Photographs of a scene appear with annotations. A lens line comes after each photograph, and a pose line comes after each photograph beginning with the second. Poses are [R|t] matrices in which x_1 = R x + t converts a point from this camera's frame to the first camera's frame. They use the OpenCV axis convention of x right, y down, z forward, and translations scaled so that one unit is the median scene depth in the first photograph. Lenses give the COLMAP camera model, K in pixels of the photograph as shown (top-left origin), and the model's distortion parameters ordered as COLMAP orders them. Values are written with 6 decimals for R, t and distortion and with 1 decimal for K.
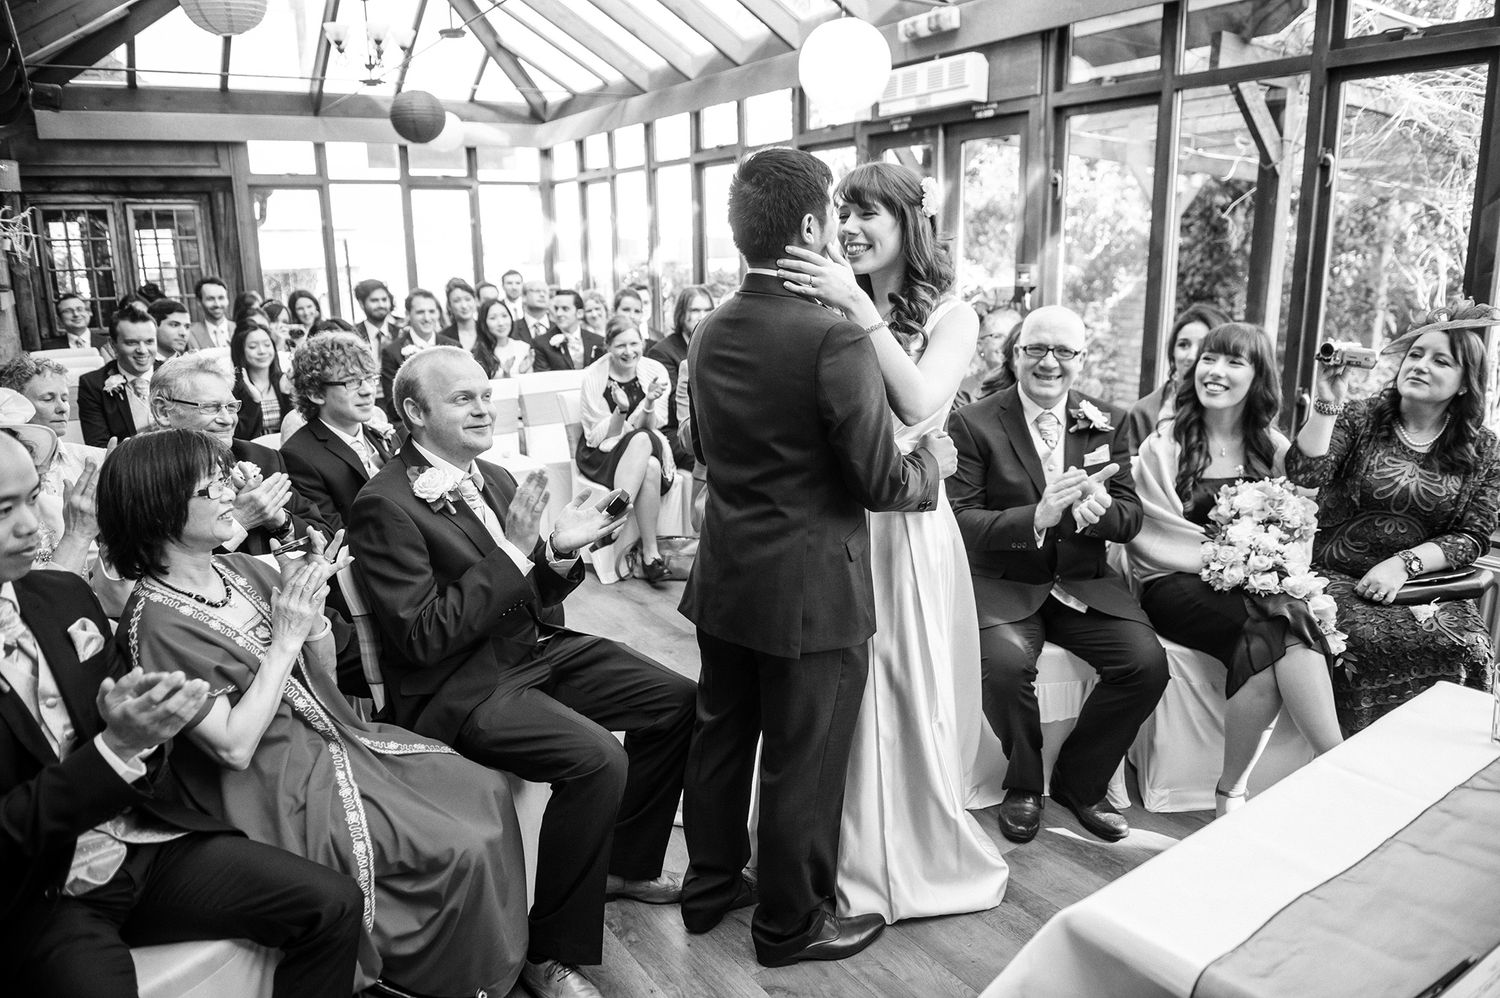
lens RADIAL K [[1044.4, 0, 753.9], [0, 1044.4, 512.5], [0, 0, 1]] dist [-0.047029, -0.003316]
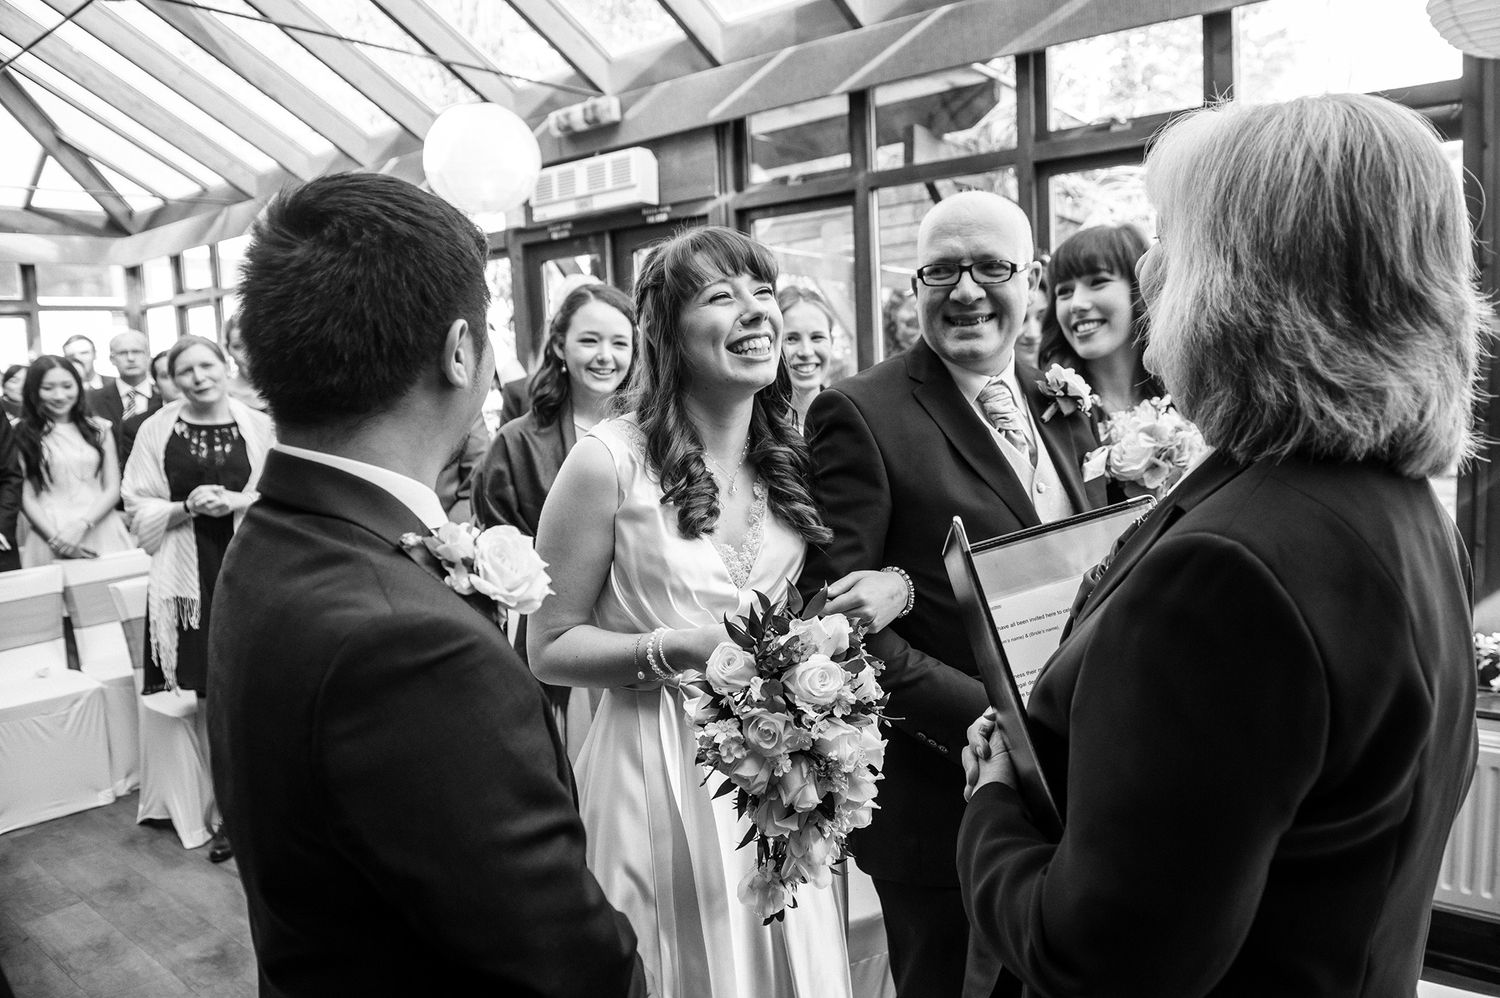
lens RADIAL K [[1044.4, 0, 755.2], [0, 1044.4, 491.1], [0, 0, 1]] dist [-0.047029, -0.003316]
pose [[0.958893, -0.056750, 0.278035, 0.048532], [0.093330, 0.988360, -0.120143, -0.051999], [-0.267980, 0.141153, 0.953028, 0.189969]]
